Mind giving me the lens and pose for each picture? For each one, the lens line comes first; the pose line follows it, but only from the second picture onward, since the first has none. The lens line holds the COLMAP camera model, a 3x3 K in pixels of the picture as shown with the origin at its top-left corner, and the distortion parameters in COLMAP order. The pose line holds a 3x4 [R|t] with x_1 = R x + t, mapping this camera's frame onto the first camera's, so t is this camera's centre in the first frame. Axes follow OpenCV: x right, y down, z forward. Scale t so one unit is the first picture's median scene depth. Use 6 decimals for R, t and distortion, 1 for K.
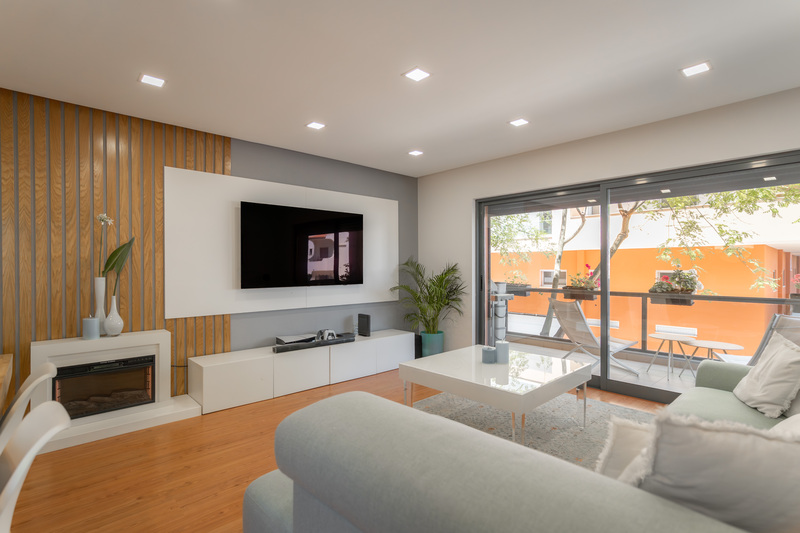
lens RADIAL K [[397.8, 0, 400.0], [0, 397.8, 266.5], [0, 0, 1]] dist [-0.000561, 0.001101]
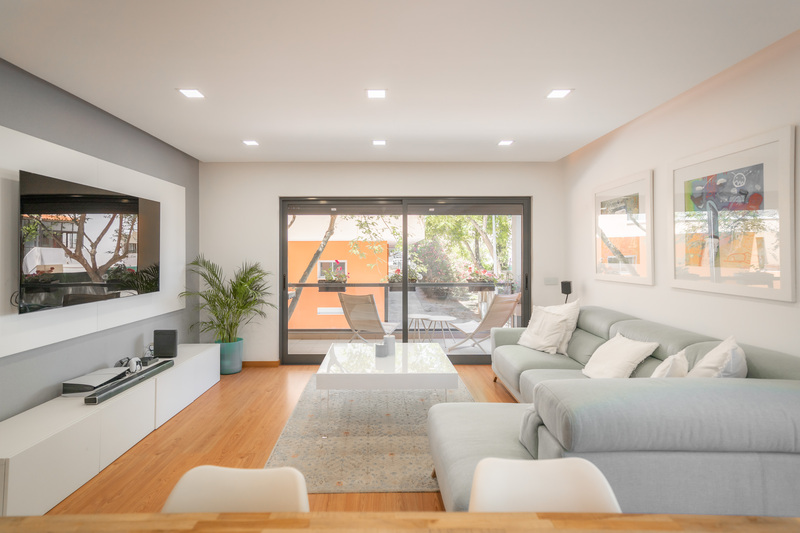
lens RADIAL K [[413.0, 0, 388.0], [0, 413.0, 249.5], [0, 0, 1]] dist [0.011292, 0.001159]
pose [[0.674179, 0.008230, 0.738522, -0.553575], [0.001422, 0.999922, -0.012441, -0.038915], [-0.738567, 0.009438, 0.674114, 0.176406]]
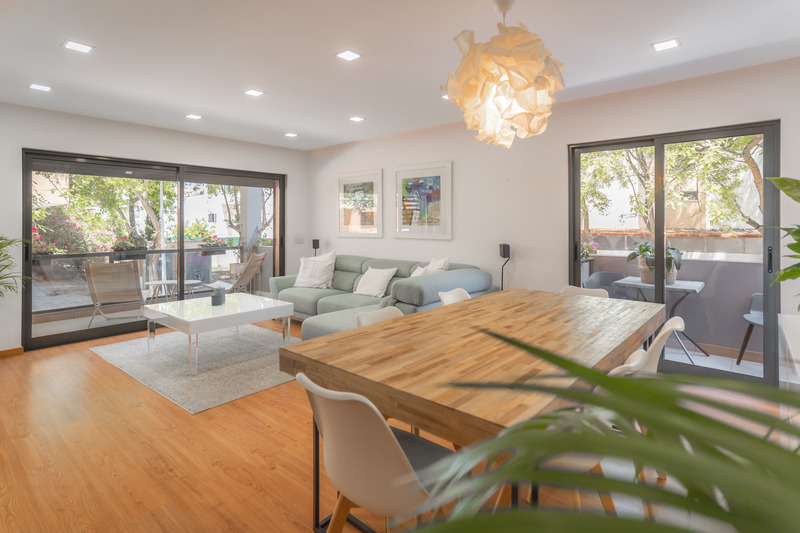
lens RADIAL K [[414.3, 0, 398.6], [0, 414.3, 217.7], [0, 0, 1]] dist [-0.001383, 0.000617]
pose [[-0.102936, 0.013609, 0.994595, -1.048183], [0.003606, 0.999905, -0.013309, -0.023009], [-0.994681, 0.002216, -0.102976, 0.476604]]
